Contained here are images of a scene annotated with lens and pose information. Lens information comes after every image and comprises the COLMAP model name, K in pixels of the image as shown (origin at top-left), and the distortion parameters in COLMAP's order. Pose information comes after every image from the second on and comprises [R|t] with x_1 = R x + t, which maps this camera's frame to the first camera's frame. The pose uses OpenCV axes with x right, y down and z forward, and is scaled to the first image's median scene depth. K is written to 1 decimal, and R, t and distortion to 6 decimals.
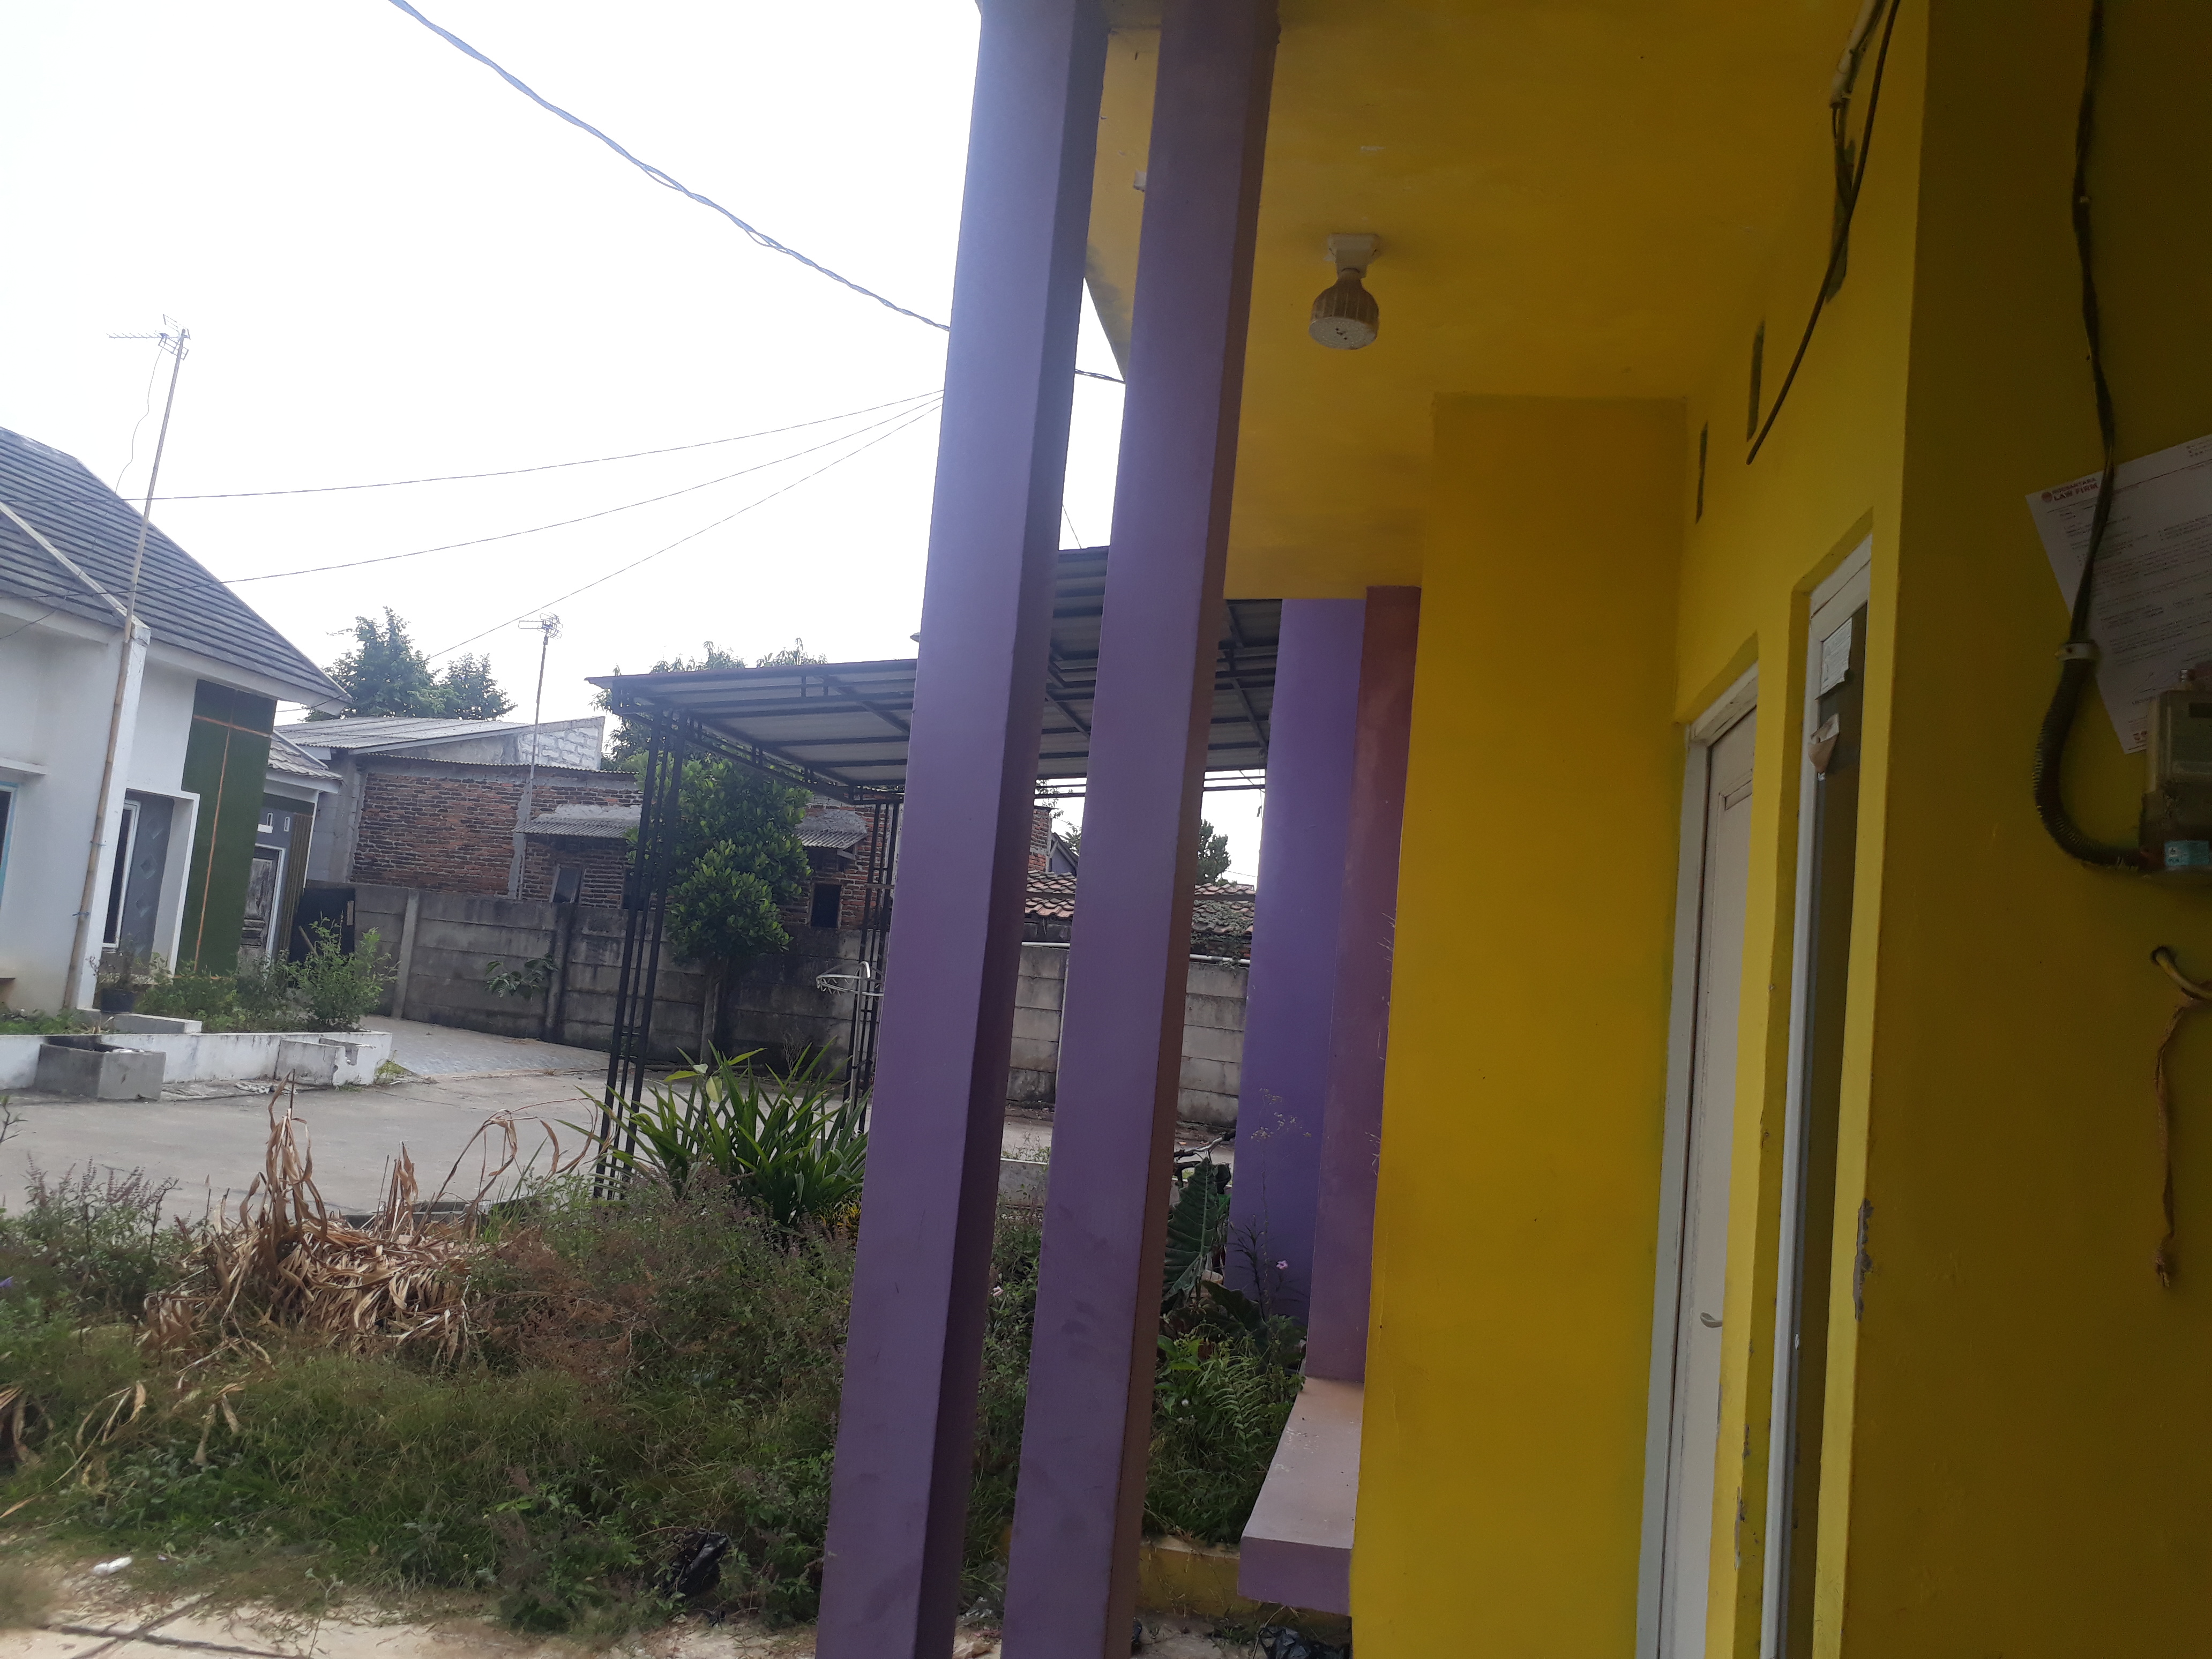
lens RADIAL K [[1755.7, 0, 1109.0], [0, 1755.7, 820.5], [0, 0, 1]] dist [0.030565, -0.006651]
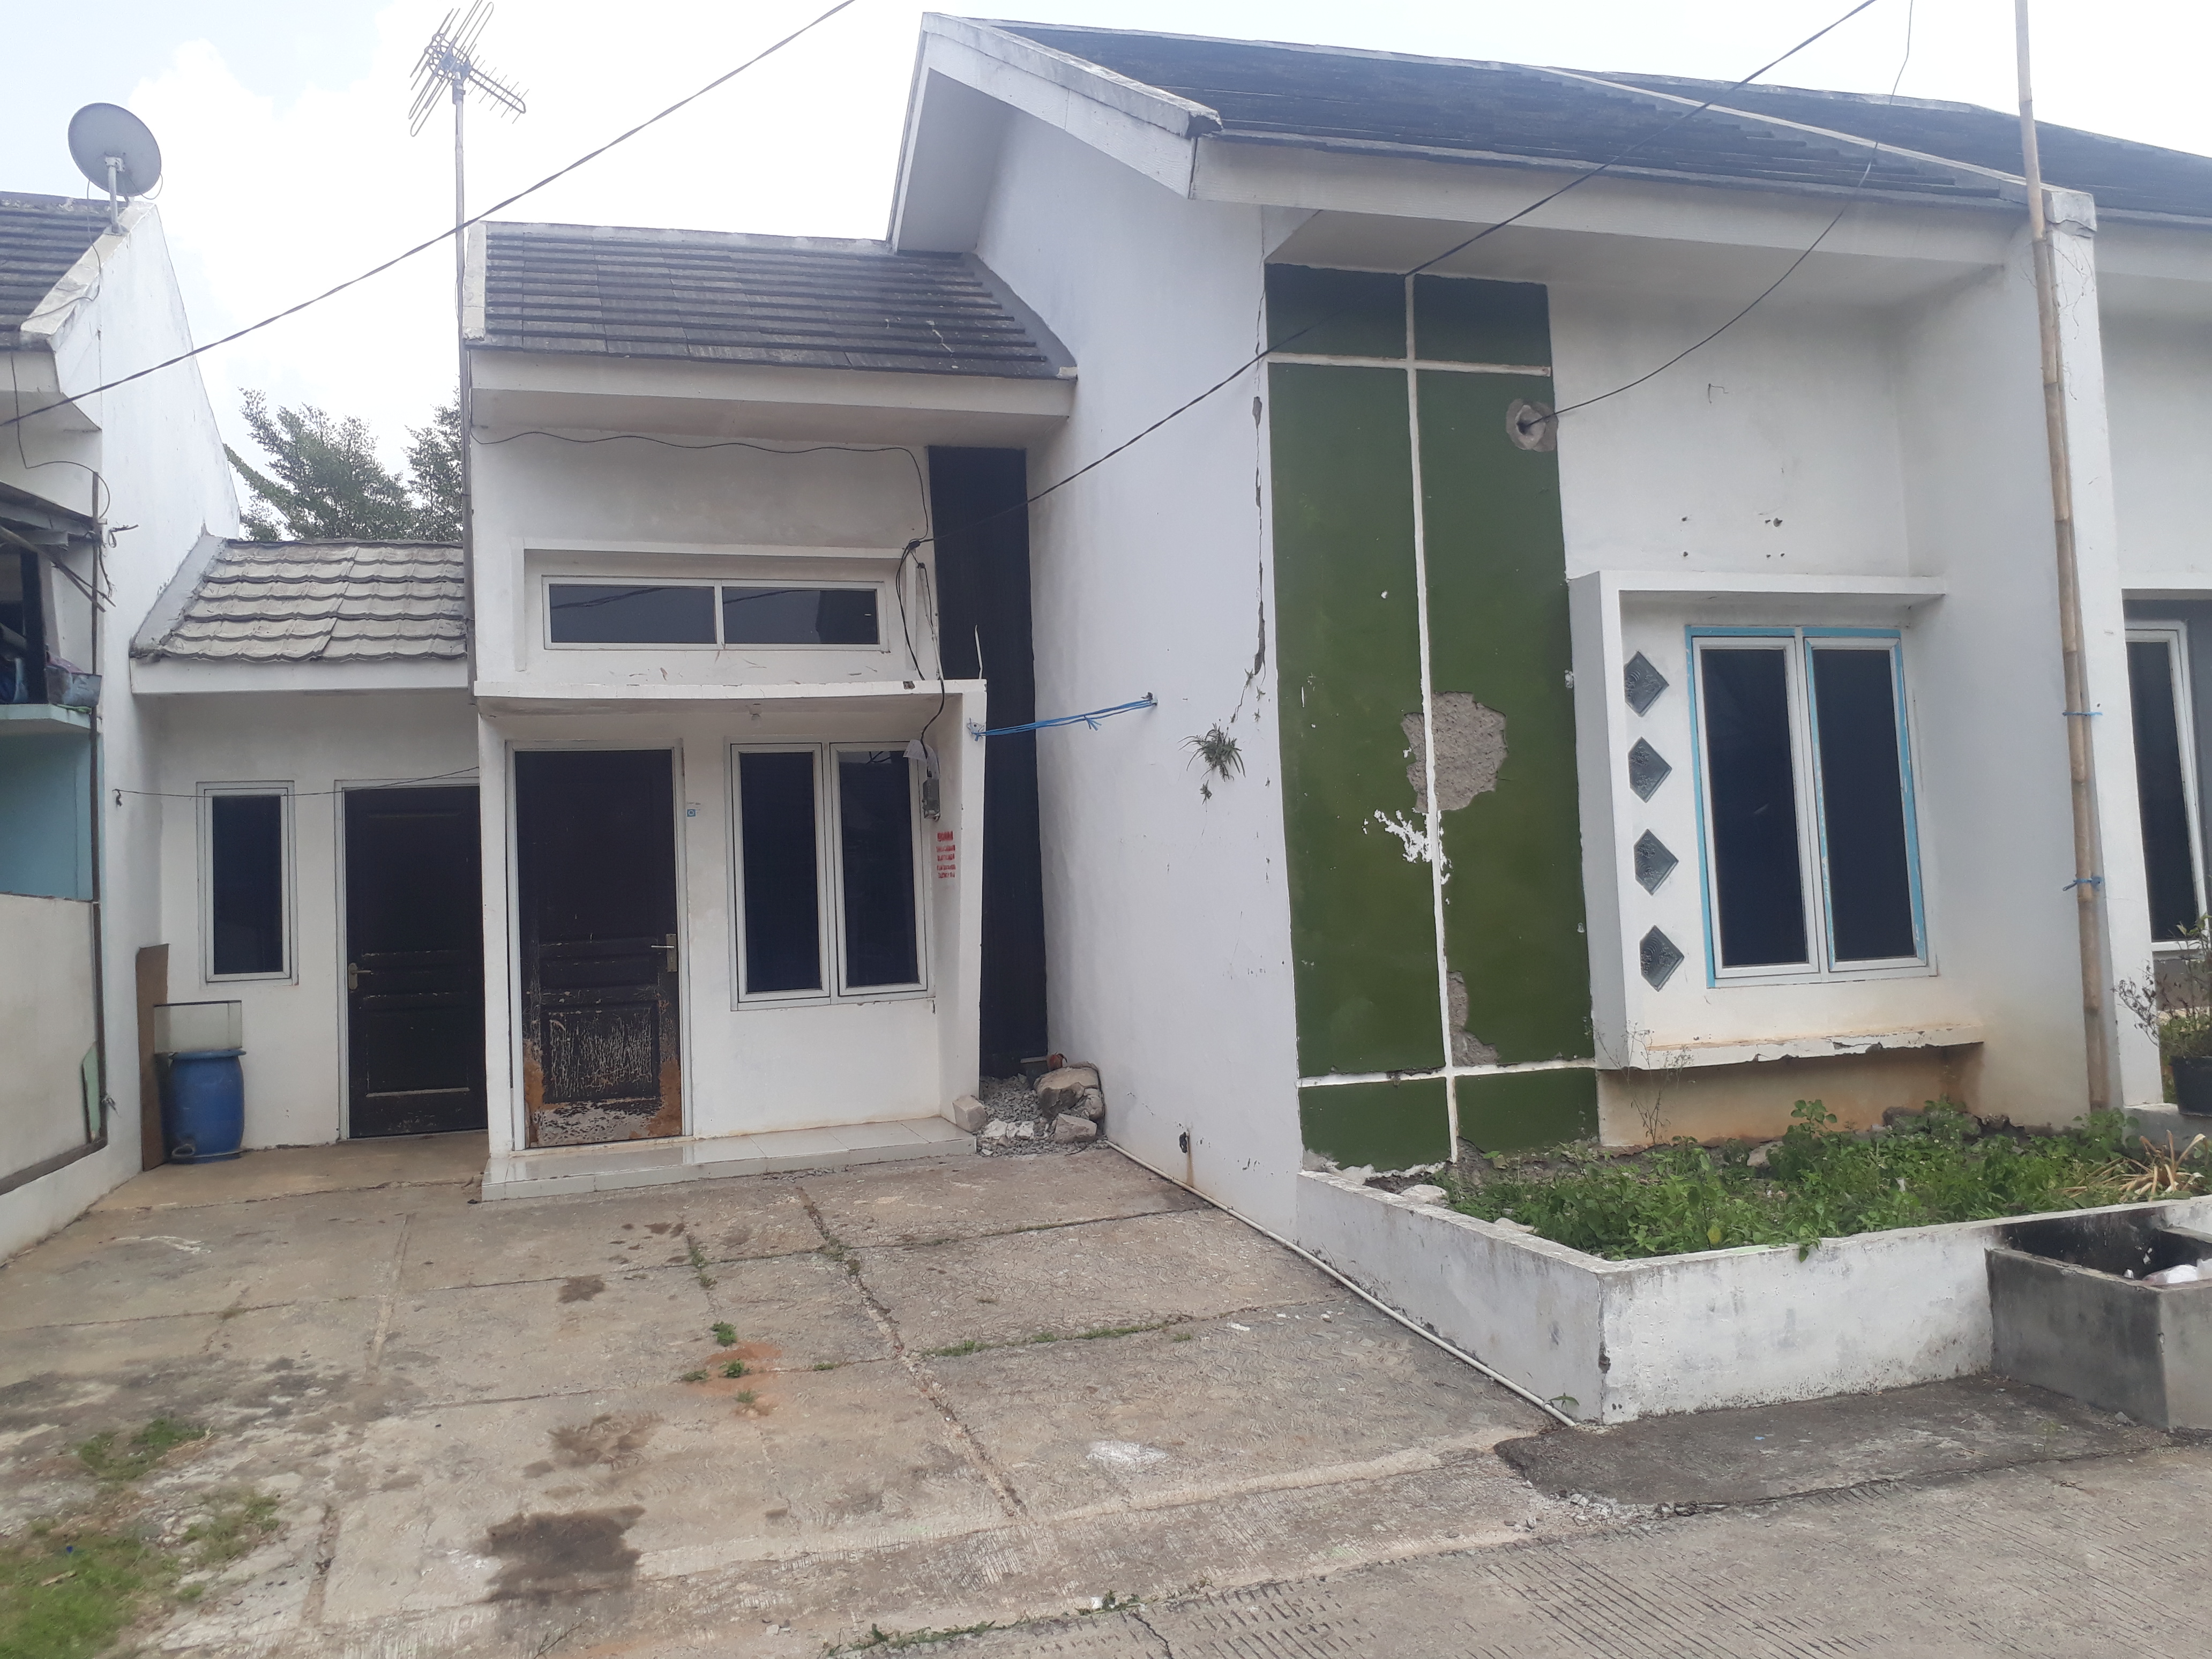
lens RADIAL K [[1755.7, 0, 1109.0], [0, 1755.7, 820.5], [0, 0, 1]] dist [0.030565, -0.006651]
pose [[0.423351, -0.171462, -0.889592, -0.301688], [0.180969, 0.978143, -0.102407, 0.039470], [0.887707, -0.117634, 0.445127, 0.610185]]
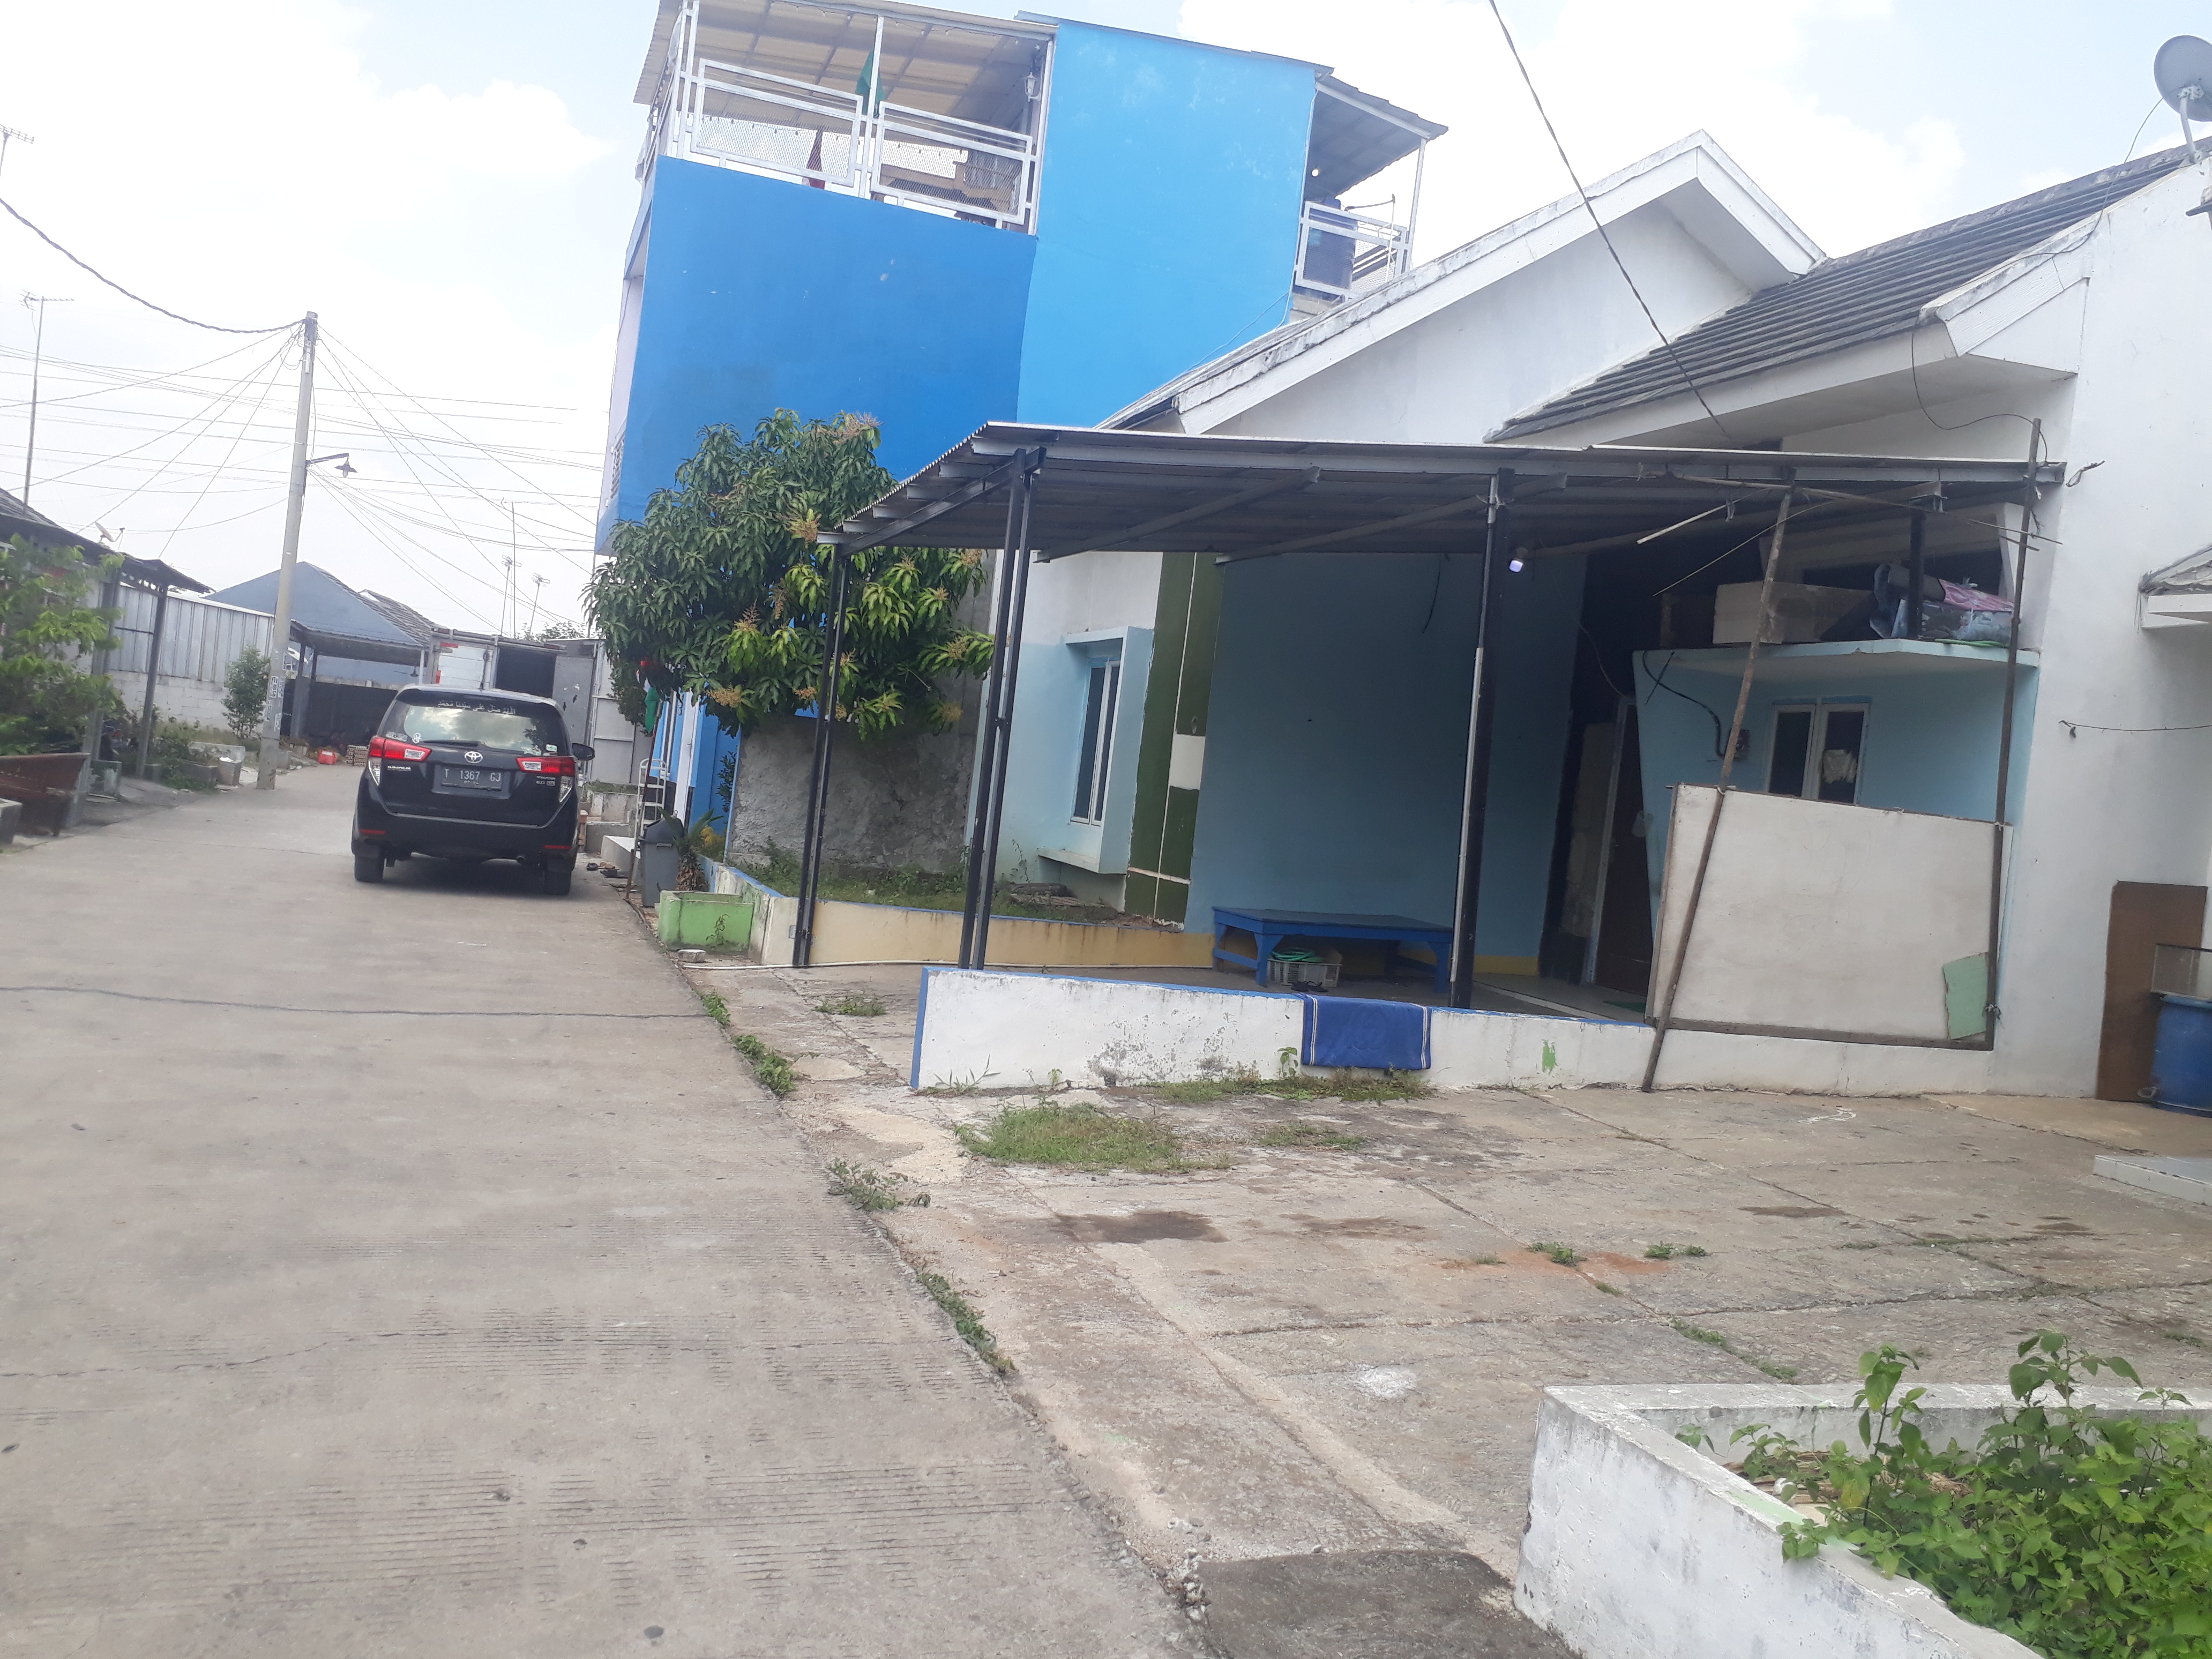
lens RADIAL K [[1755.7, 0, 1109.0], [0, 1755.7, 820.5], [0, 0, 1]] dist [0.030565, -0.006651]
pose [[-0.856909, -0.188904, -0.479607, -0.398403], [-0.148582, 0.981457, -0.121098, 0.068115], [0.493590, -0.032509, -0.869087, 0.971048]]
